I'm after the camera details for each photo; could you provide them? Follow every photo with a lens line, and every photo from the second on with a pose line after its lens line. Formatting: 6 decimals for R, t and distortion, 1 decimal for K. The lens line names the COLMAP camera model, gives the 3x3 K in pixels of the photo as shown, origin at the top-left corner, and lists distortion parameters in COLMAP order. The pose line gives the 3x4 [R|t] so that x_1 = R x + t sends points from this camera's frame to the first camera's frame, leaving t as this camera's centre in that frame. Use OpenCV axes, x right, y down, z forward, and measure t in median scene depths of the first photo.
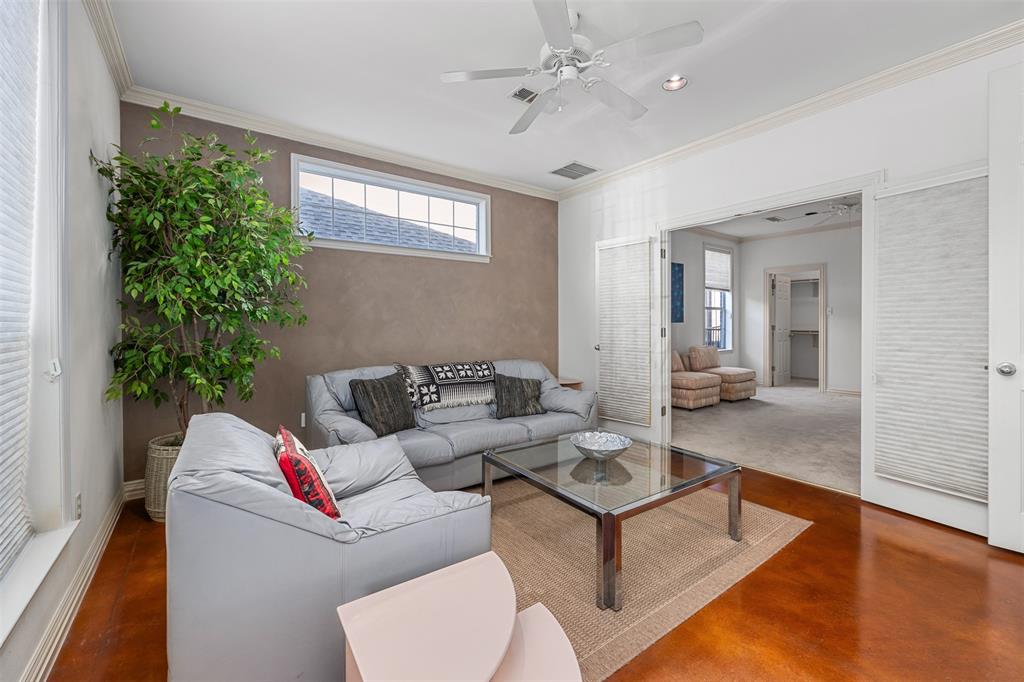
lens RADIAL K [[420.8, 0, 499.0], [0, 420.8, 326.2], [0, 0, 1]] dist [0.010395, -0.000254]
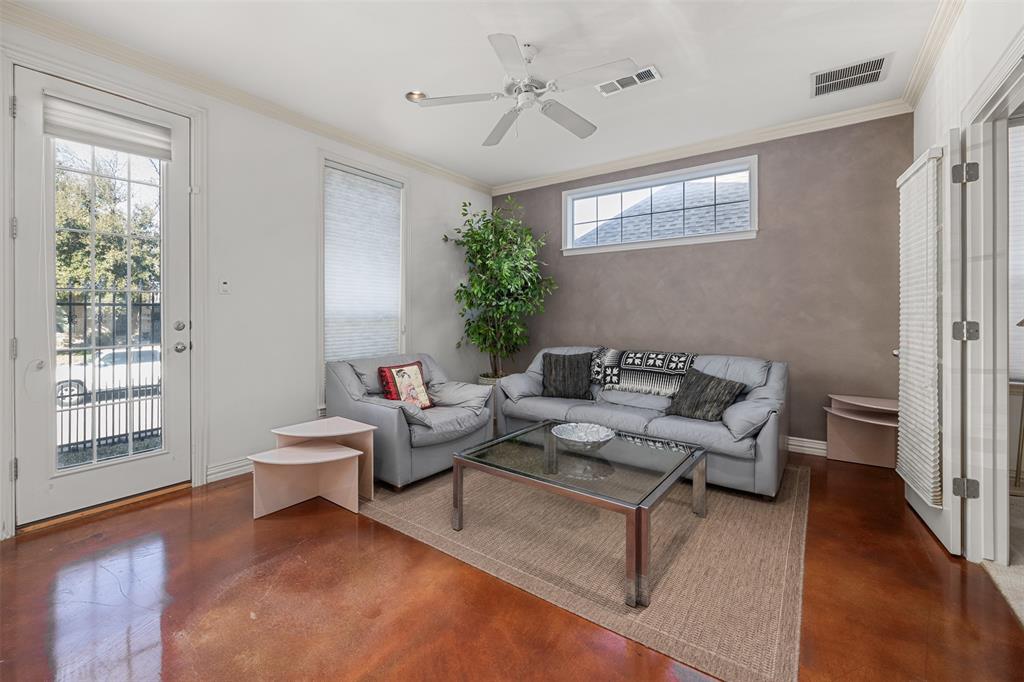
lens RADIAL K [[420.8, 0, 500.8], [0, 420.8, 314.7], [0, 0, 1]] dist [0.010395, -0.000254]
pose [[0.319107, 0.006355, -0.947697, 0.785826], [-0.004170, 0.999977, 0.005302, -0.004659], [0.947710, 0.002260, 0.319126, 0.357155]]
